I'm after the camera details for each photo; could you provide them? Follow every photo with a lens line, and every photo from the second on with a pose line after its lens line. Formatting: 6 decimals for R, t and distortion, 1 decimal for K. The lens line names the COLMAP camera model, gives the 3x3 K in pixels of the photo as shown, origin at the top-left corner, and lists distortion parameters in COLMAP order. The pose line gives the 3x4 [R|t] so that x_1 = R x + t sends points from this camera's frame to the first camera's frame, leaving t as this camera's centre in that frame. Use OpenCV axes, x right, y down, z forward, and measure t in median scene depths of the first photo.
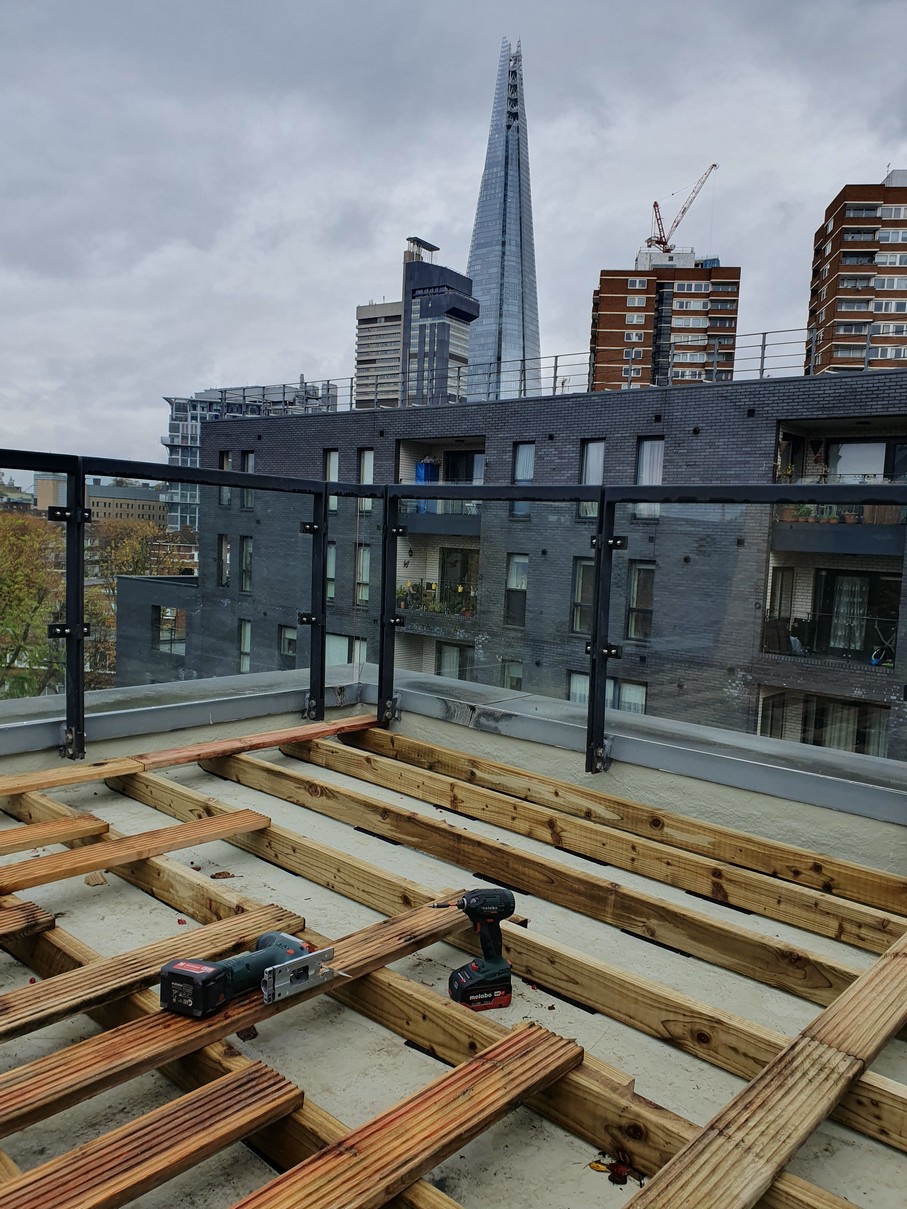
lens RADIAL K [[944.8, 0, 444.2], [0, 944.8, 601.4], [0, 0, 1]] dist [0.035552, -0.040497]
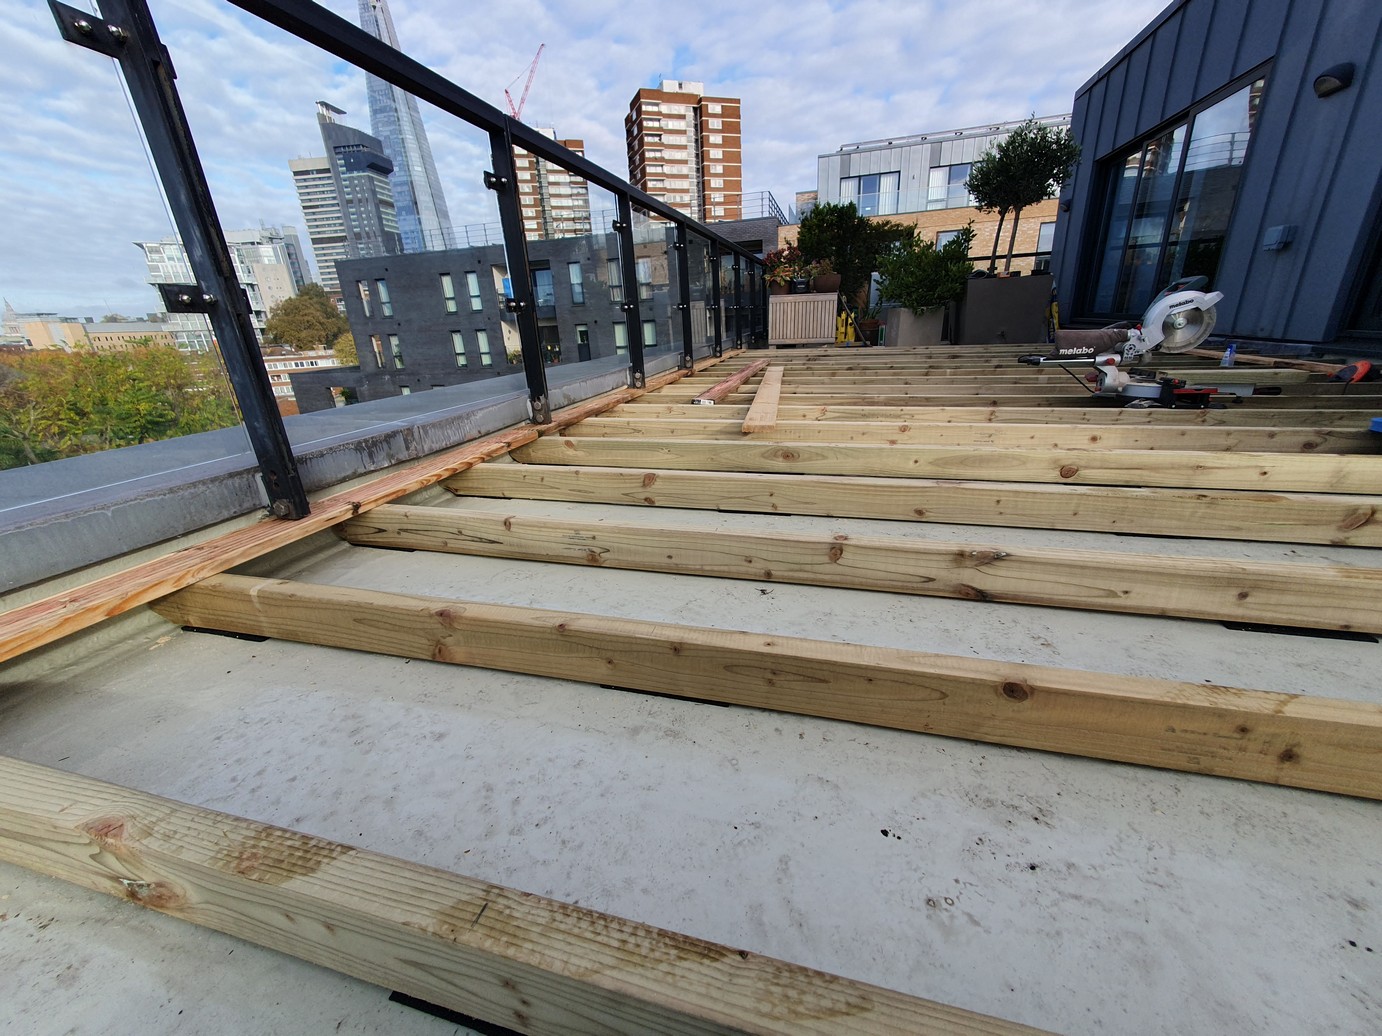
lens RADIAL K [[547.1, 0, 692.7], [0, 547.1, 514.9], [0, 0, 1]] dist [0.001511, 0.001938]
pose [[0.884958, -0.243494, 0.396937, -0.992297], [0.128515, 0.947001, 0.294402, 0.077326], [-0.447585, -0.209521, 0.869350, -0.679692]]
